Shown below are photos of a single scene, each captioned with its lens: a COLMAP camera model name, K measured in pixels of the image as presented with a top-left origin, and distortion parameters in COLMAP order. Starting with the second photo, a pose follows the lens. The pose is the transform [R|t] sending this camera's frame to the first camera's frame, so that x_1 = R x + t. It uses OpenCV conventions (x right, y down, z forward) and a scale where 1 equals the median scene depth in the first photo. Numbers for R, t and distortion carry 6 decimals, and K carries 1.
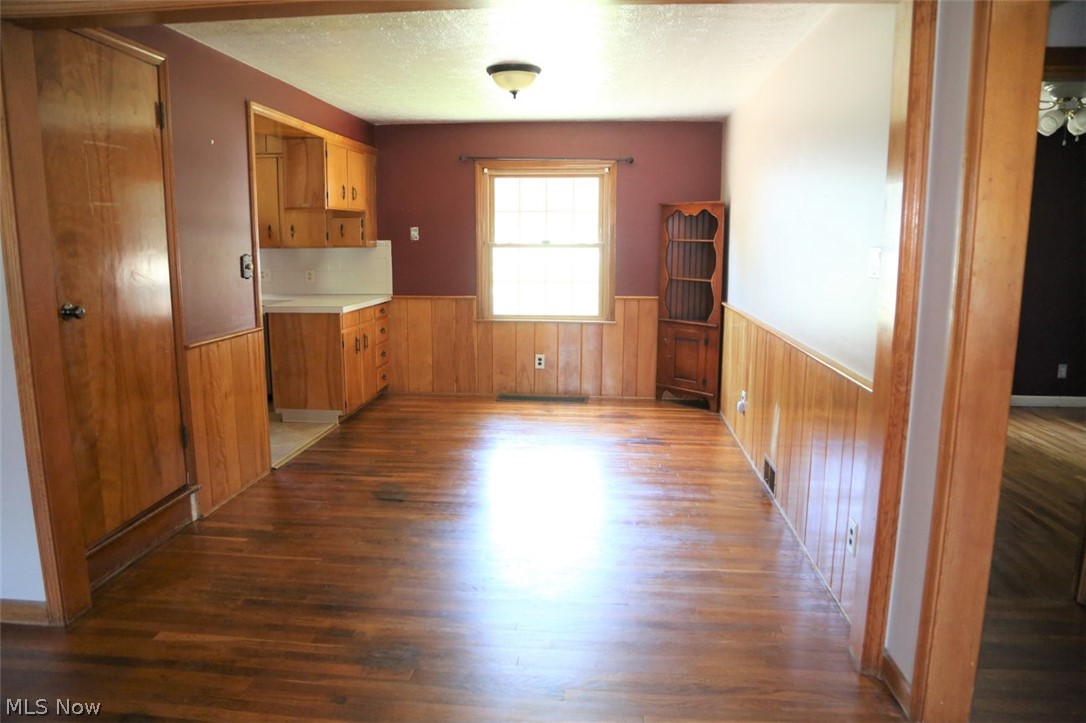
lens RADIAL K [[750.3, 0, 543.0], [0, 750.3, 361.5], [0, 0, 1]] dist [-0.130076, 0.073999]
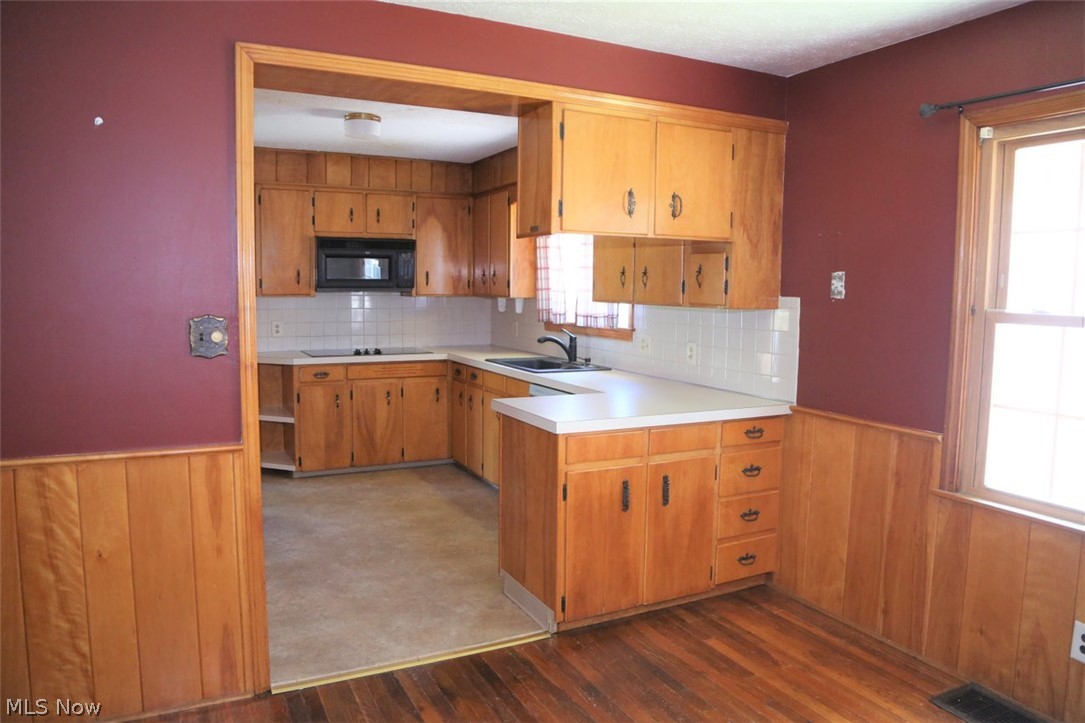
lens RADIAL K [[749.6, 0, 542.5], [0, 749.6, 361.5], [0, 0, 1]] dist [-0.130076, 0.073999]
pose [[0.529033, 0.089143, -0.843906, 0.134000], [-0.150111, 0.988615, 0.010327, -0.100278], [0.835219, 0.121216, 0.536391, 0.598832]]
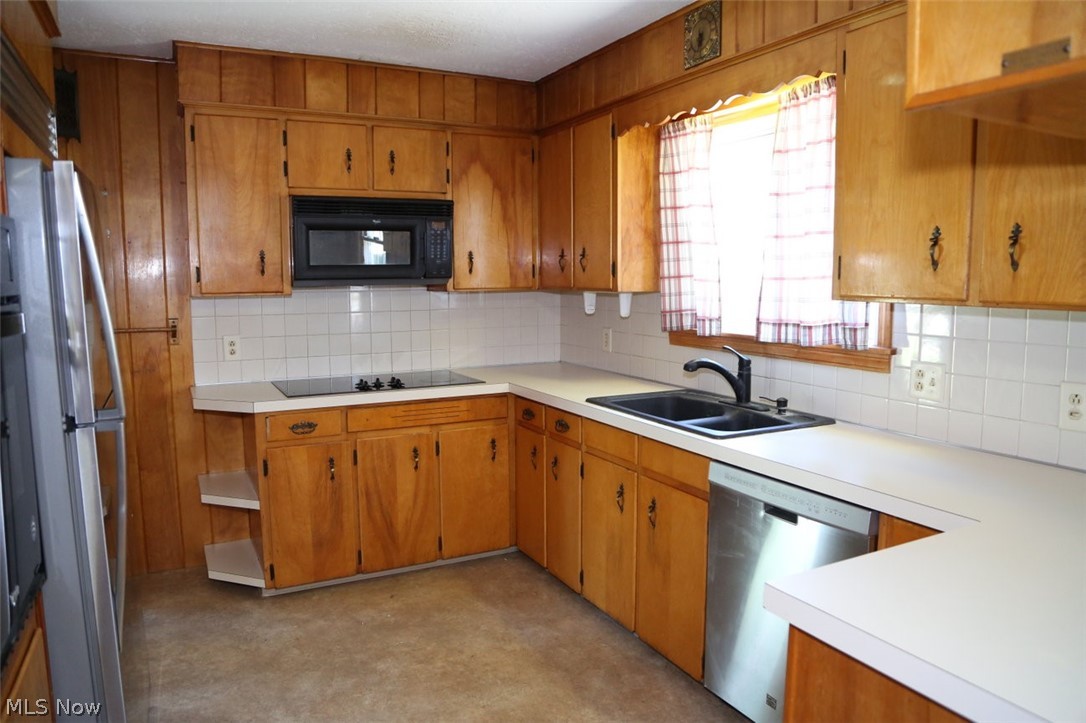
lens RADIAL K [[739.2, 0, 546.2], [0, 739.2, 363.4], [0, 0, 1]] dist [-0.119690, 0.068413]
pose [[0.542650, 0.093359, -0.834755, -0.207915], [-0.133388, 0.990771, 0.024097, -0.114723], [0.829300, 0.098270, 0.550094, 0.701855]]
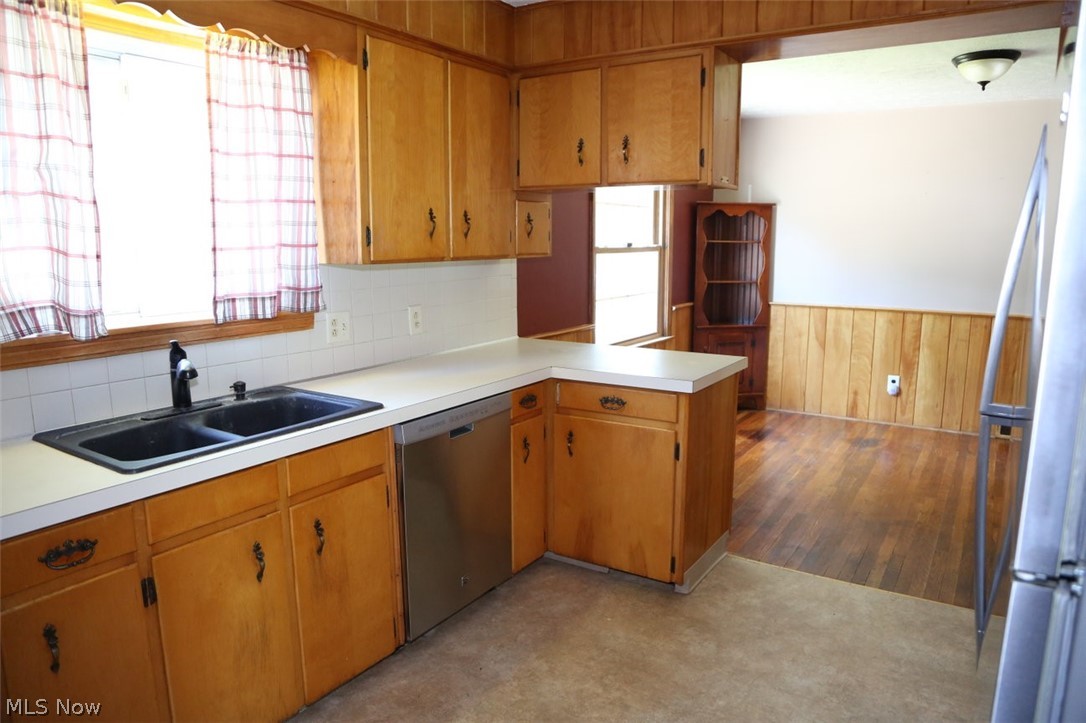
lens RADIAL K [[739.2, 0, 546.2], [0, 739.2, 363.4], [0, 0, 1]] dist [-0.119690, 0.068413]
pose [[0.464943, -0.151719, 0.872244, -0.723945], [0.147518, 0.984711, 0.092648, -0.123518], [-0.872964, 0.085596, 0.480216, 0.726647]]
